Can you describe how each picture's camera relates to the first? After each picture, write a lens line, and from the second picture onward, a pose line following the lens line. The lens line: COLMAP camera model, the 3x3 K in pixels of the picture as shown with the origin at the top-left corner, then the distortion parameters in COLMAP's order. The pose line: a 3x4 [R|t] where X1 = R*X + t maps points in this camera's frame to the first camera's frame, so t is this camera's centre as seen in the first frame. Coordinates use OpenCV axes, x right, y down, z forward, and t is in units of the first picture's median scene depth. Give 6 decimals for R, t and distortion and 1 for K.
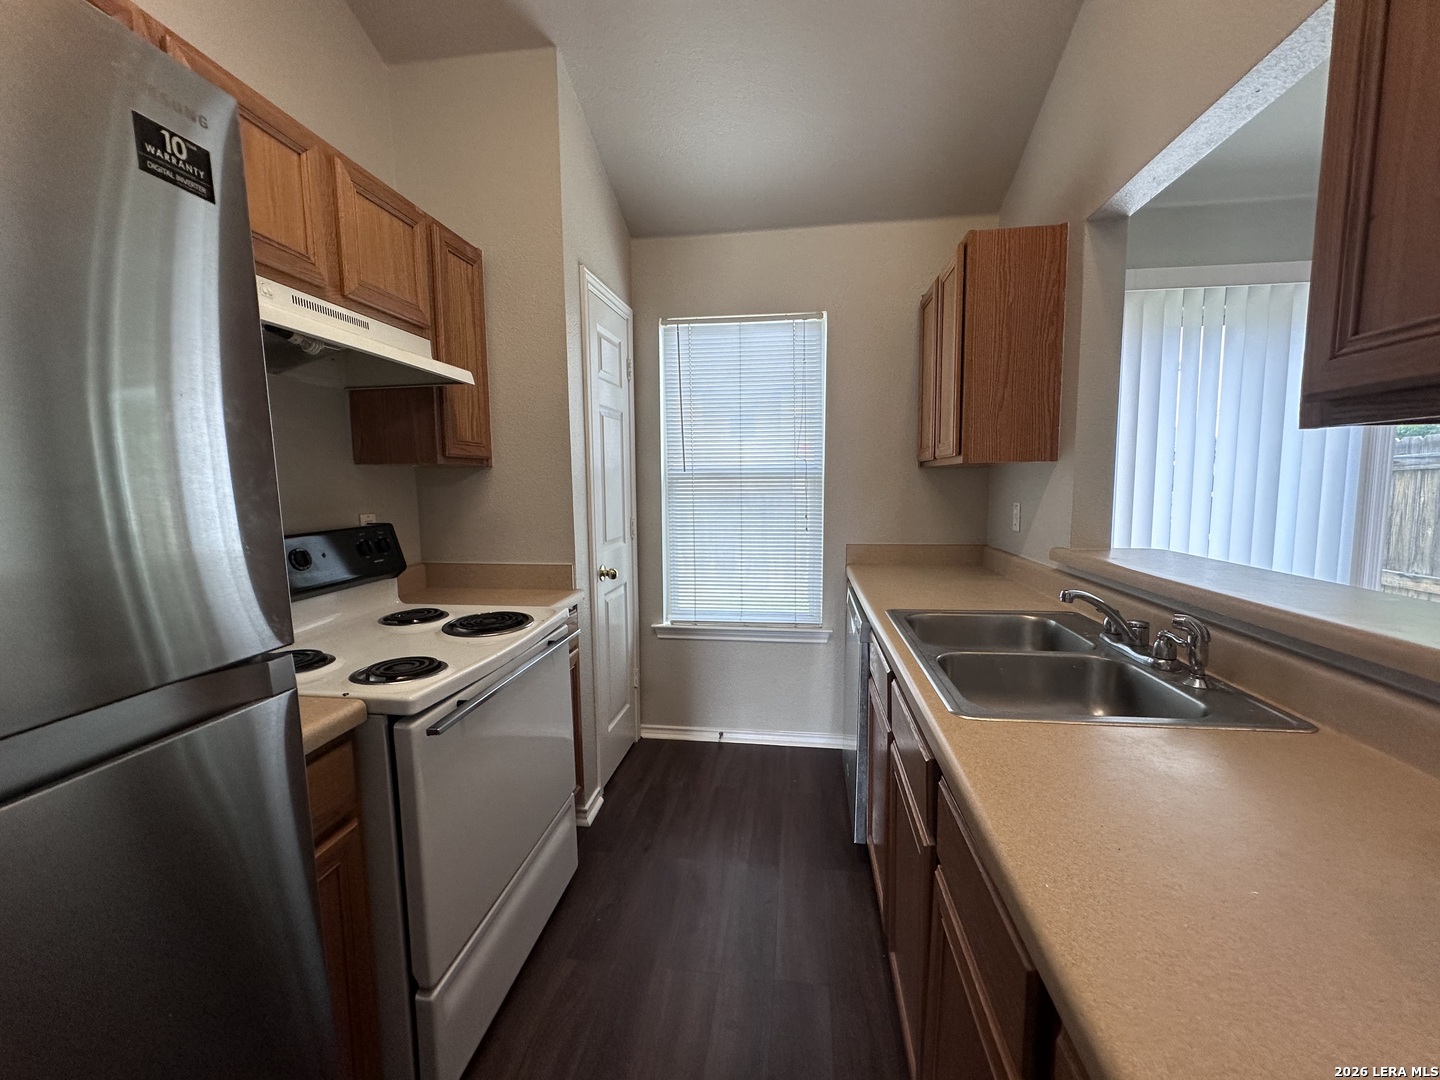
lens RADIAL K [[577.6, 0, 717.8], [0, 577.6, 537.3], [0, 0, 1]] dist [-0.000098, 0.000097]
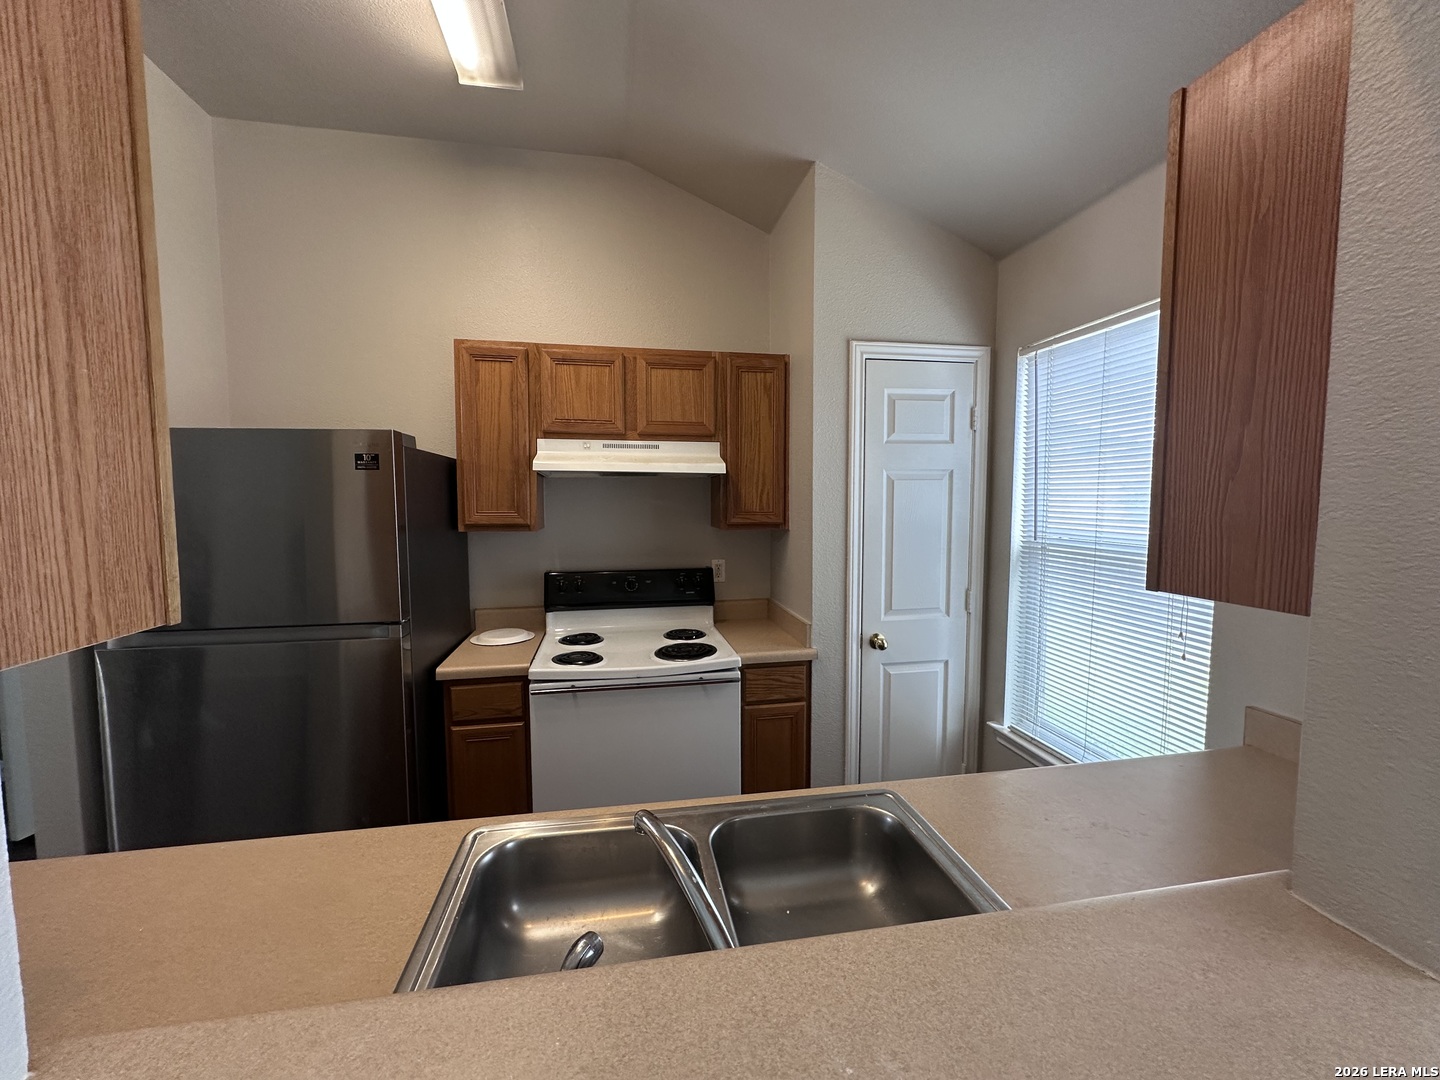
lens RADIAL K [[577.6, 0, 711.5], [0, 577.6, 543.0], [0, 0, 1]] dist [-0.000098, 0.000097]
pose [[0.305233, 0.082998, -0.948654, 0.571383], [-0.099388, 0.993531, 0.054945, -0.117701], [0.947077, 0.077513, 0.311508, 0.383553]]
